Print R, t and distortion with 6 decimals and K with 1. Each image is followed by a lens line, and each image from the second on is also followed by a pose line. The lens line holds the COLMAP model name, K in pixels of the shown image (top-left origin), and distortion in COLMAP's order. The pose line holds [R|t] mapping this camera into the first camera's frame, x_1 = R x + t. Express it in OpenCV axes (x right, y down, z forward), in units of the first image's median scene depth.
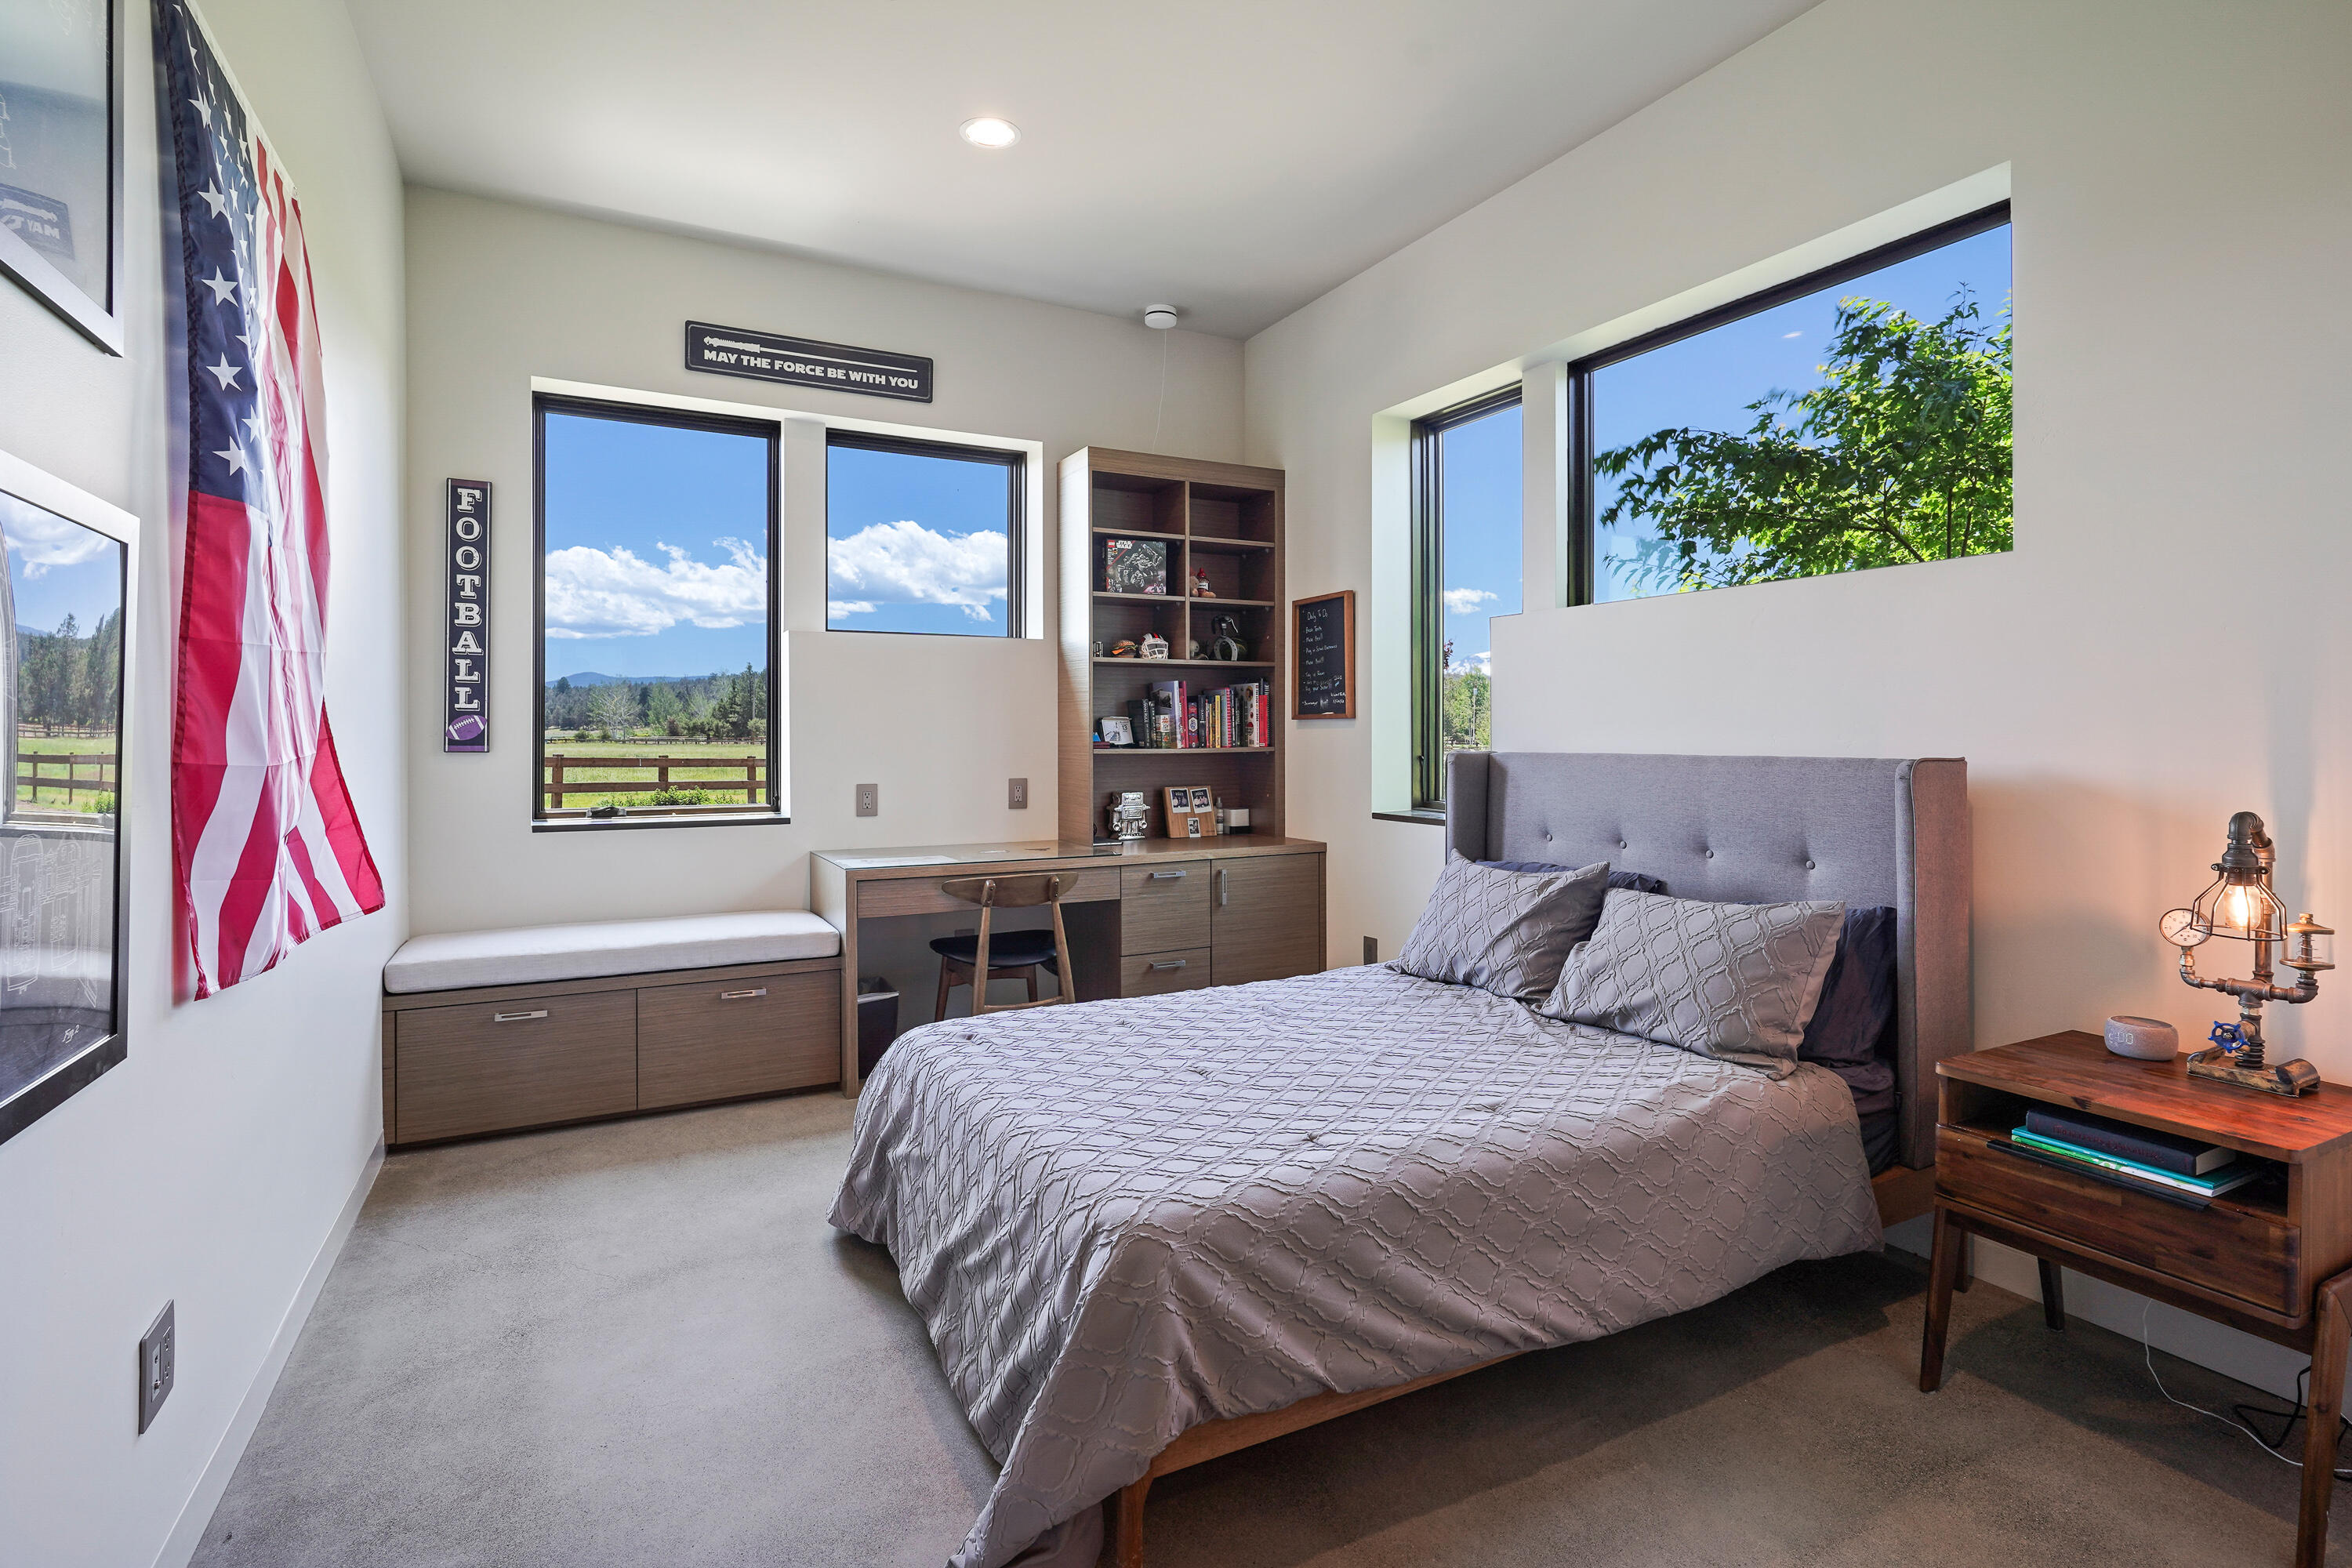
lens RADIAL K [[1159.1, 0, 1174.5], [0, 1159.1, 761.7], [0, 0, 1]] dist [-0.005853, 0.002229]
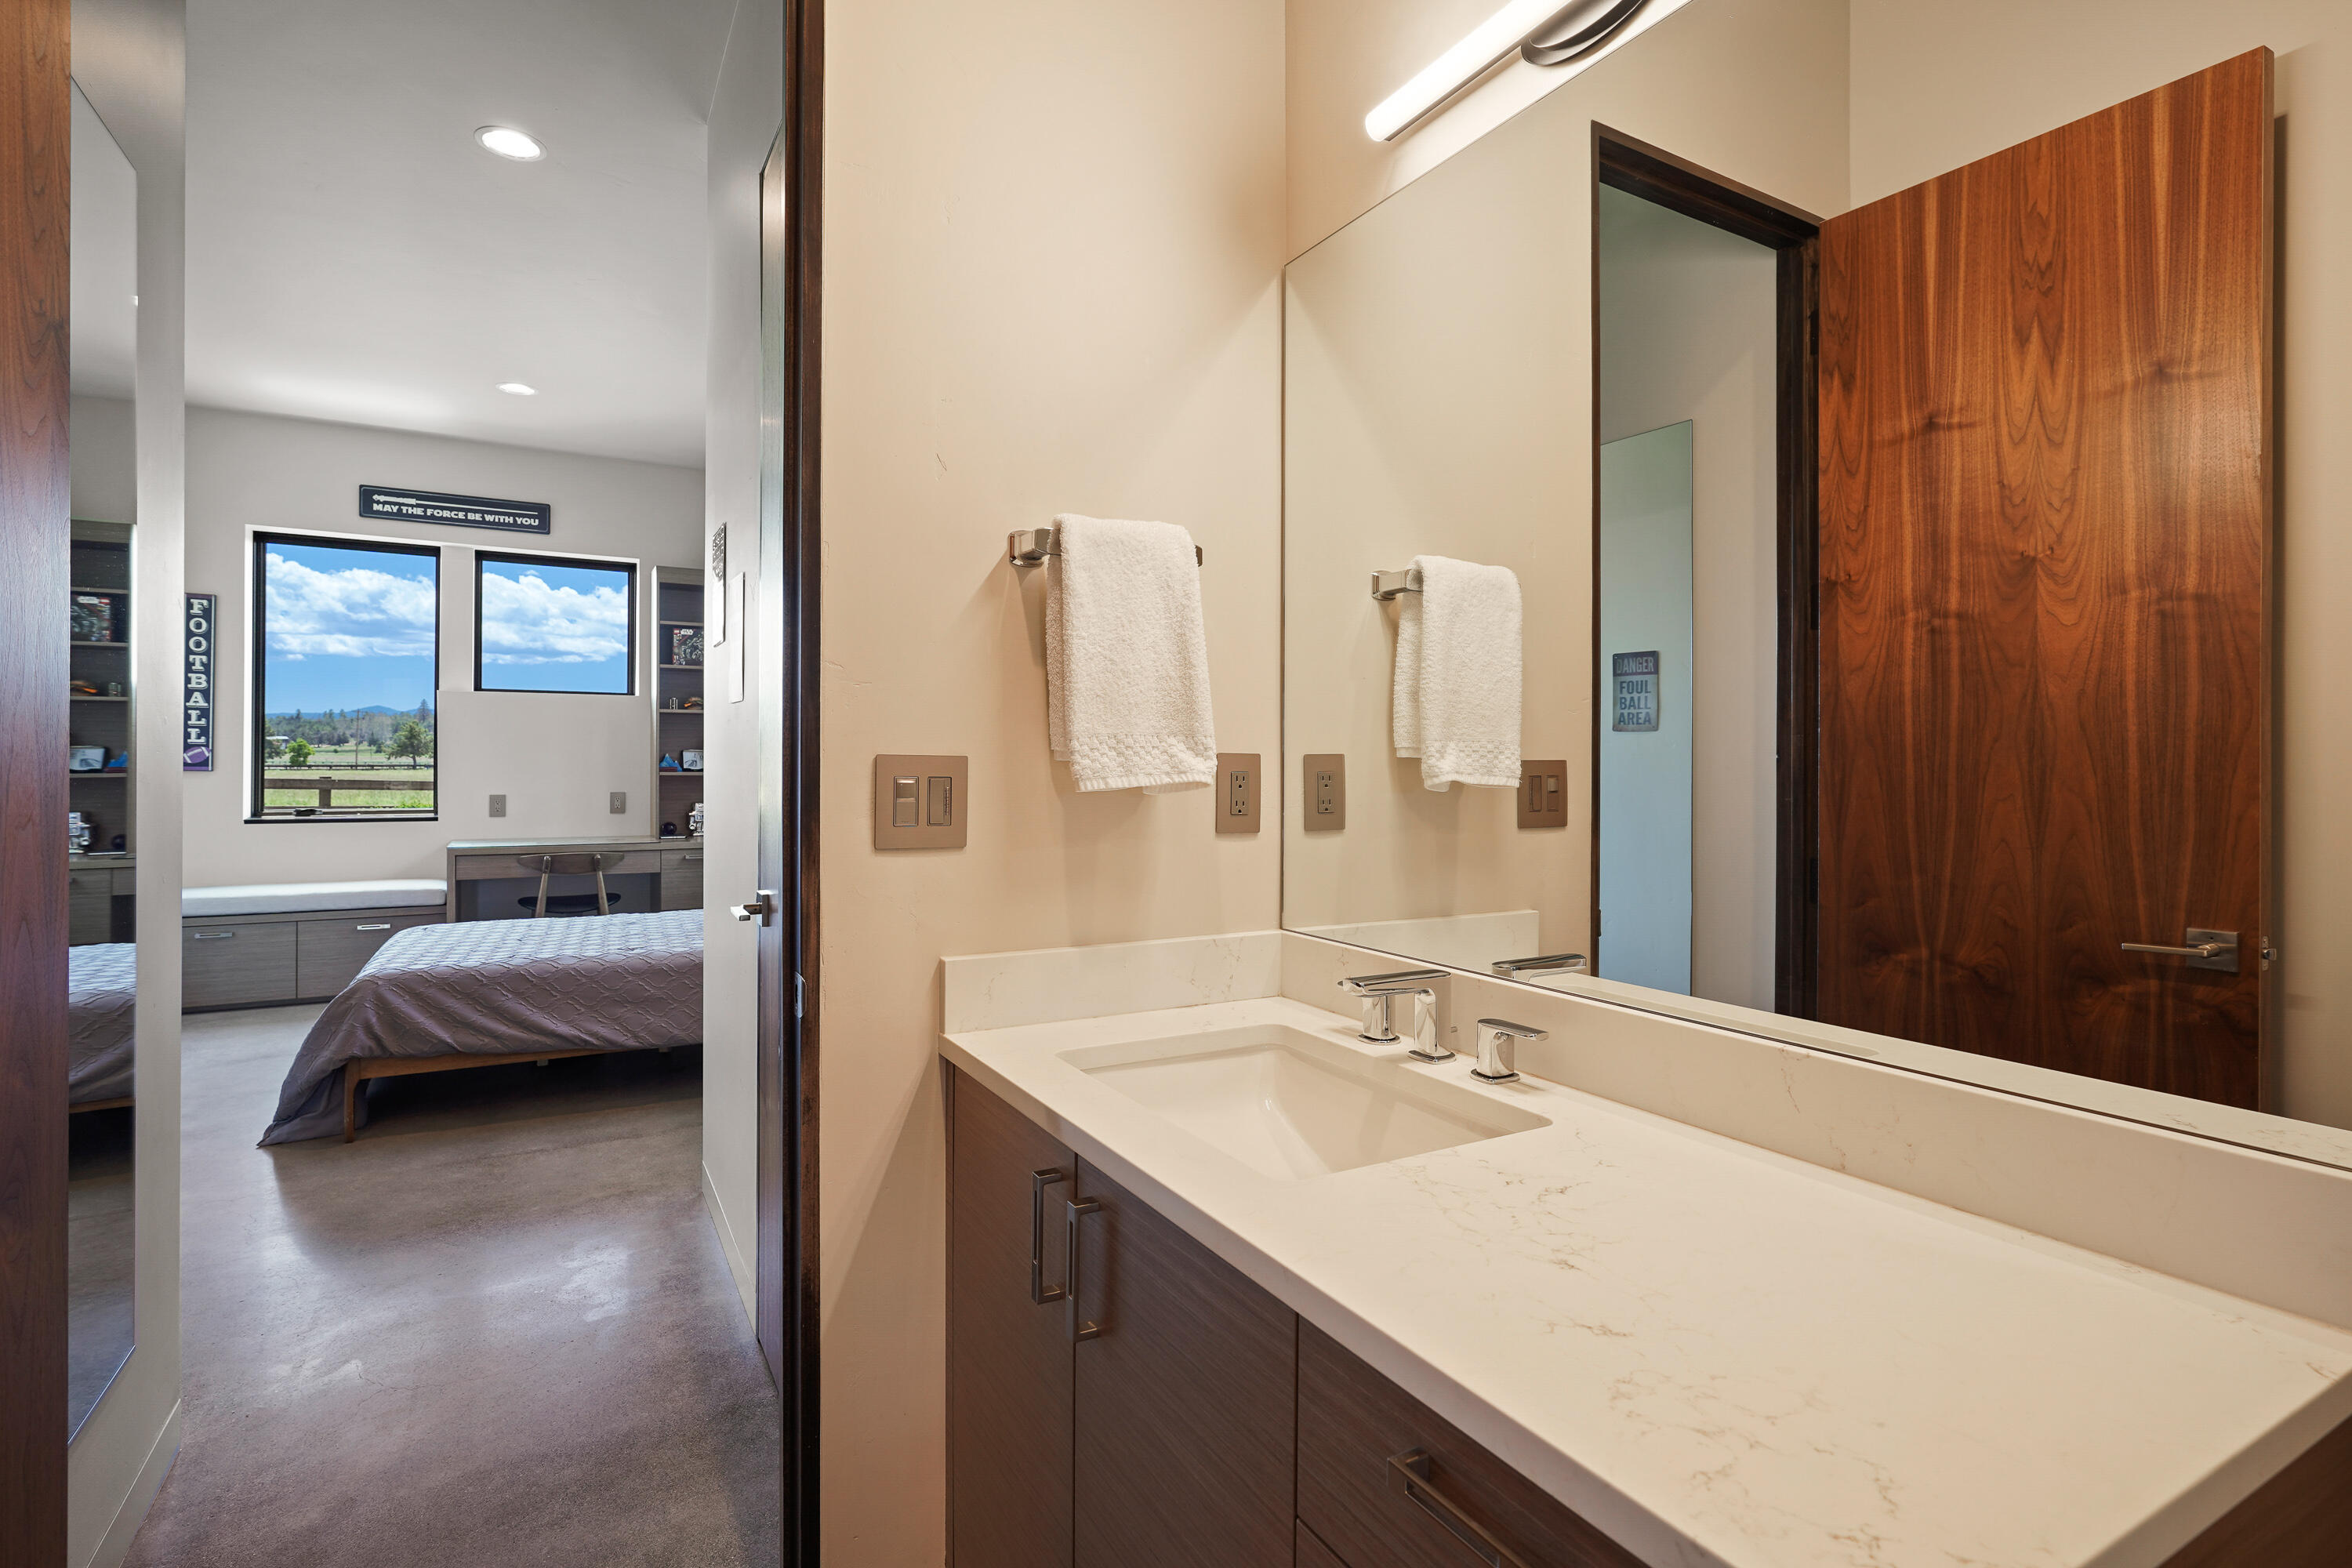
lens RADIAL K [[1159.1, 0, 1184.0], [0, 1159.1, 782.3], [0, 0, 1]] dist [-0.005853, 0.002229]
pose [[0.999302, 0.005354, 0.036968, 0.636139], [-0.005131, 0.999968, -0.006147, 0.009333], [-0.036999, 0.005953, 0.999298, -0.574935]]
